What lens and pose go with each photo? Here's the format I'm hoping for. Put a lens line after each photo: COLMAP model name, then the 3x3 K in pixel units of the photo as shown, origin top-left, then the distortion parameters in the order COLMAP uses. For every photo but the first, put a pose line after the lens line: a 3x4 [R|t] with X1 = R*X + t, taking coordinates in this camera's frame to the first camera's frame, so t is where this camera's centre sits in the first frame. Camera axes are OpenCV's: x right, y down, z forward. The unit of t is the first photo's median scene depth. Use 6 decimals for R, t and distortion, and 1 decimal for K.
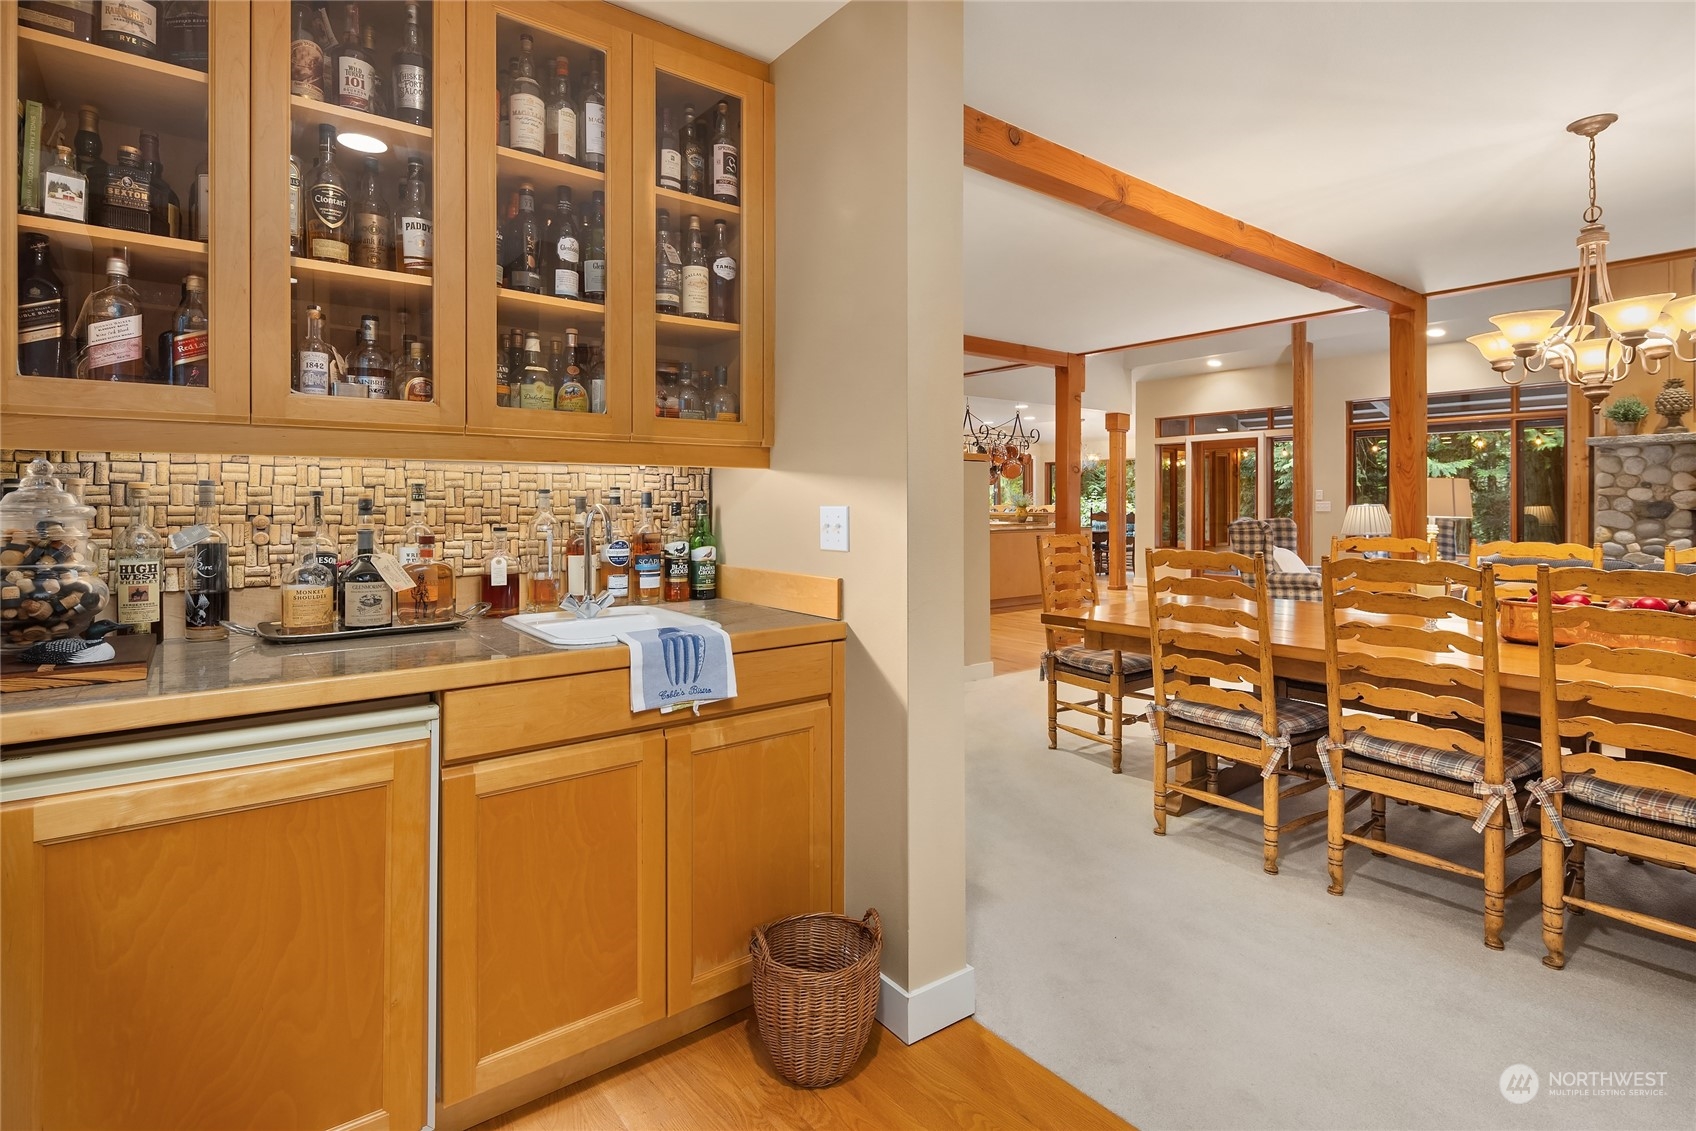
lens RADIAL K [[833.5, 0, 845.2], [0, 833.5, 503.5], [0, 0, 1]] dist [-0.001669, -0.000890]
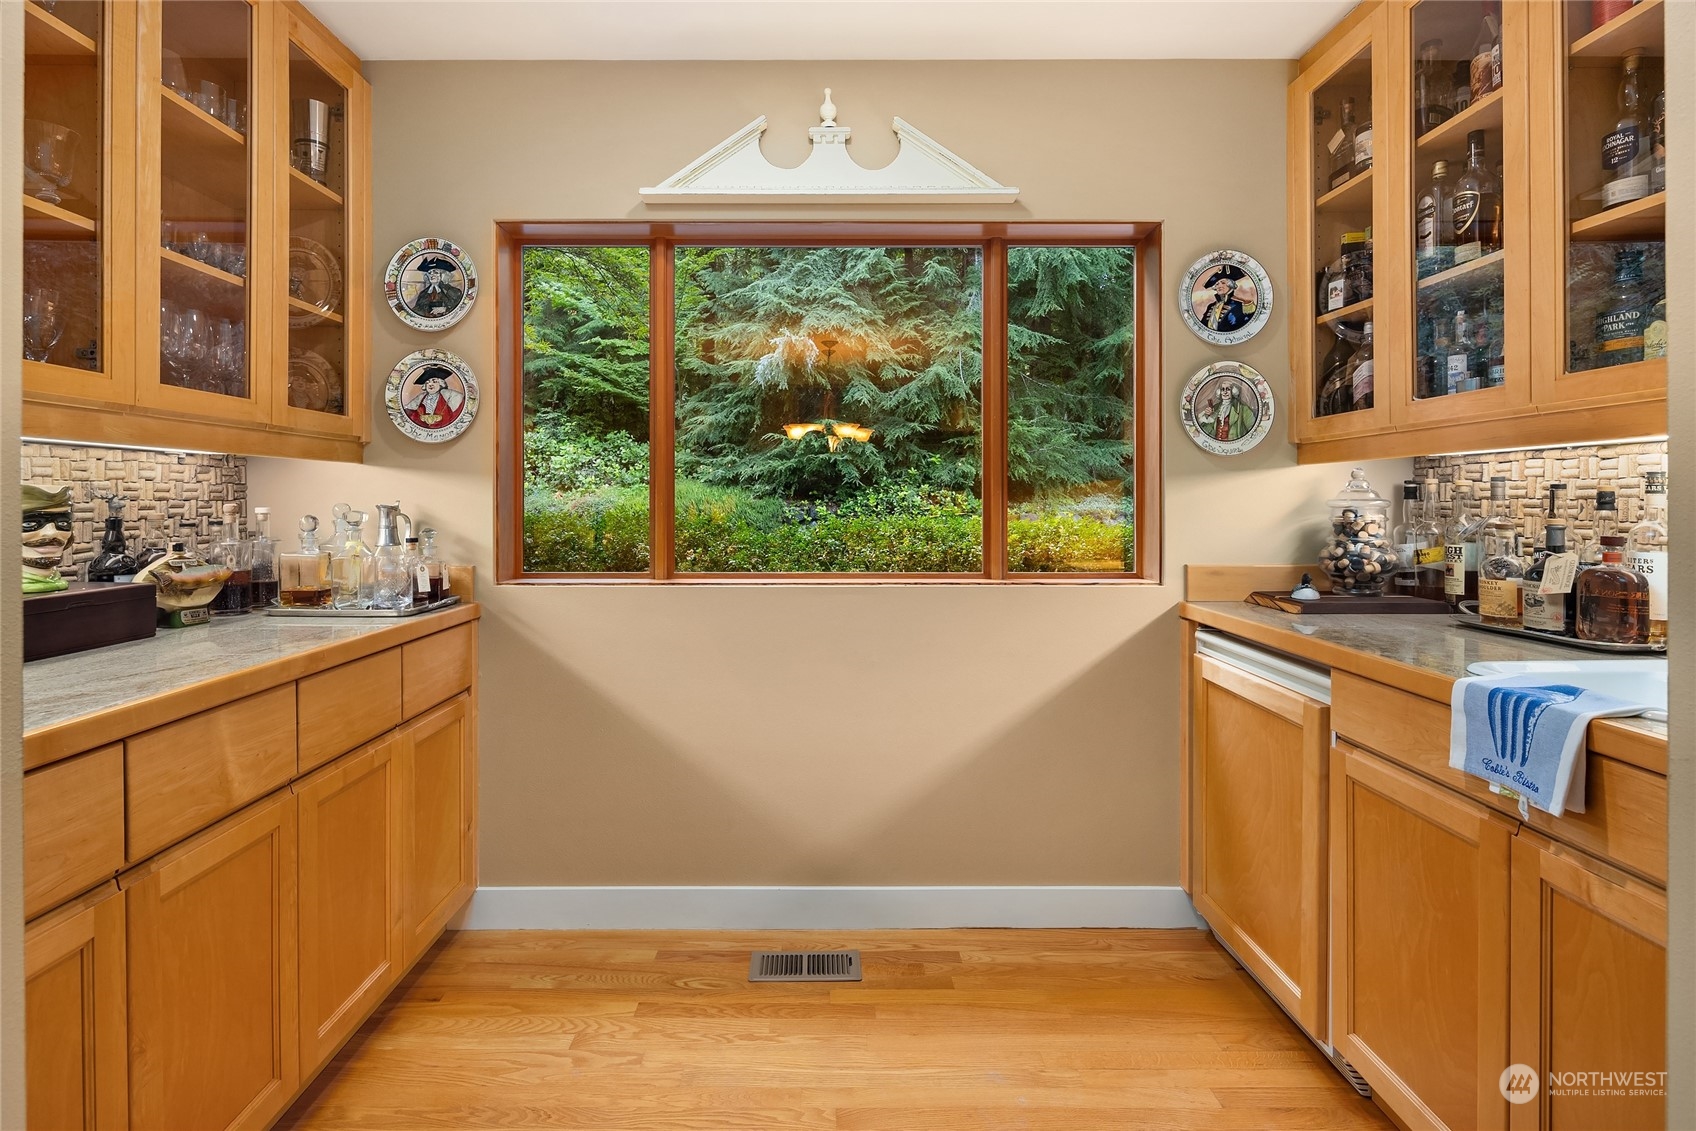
lens RADIAL K [[833.5, 0, 845.2], [0, 833.5, 503.5], [0, 0, 1]] dist [-0.001669, -0.000890]
pose [[-0.595909, -0.001458, -0.803050, 0.770768], [-0.005496, 0.999982, 0.002262, 0.011809], [0.803033, 0.005762, -0.595907, 1.125862]]
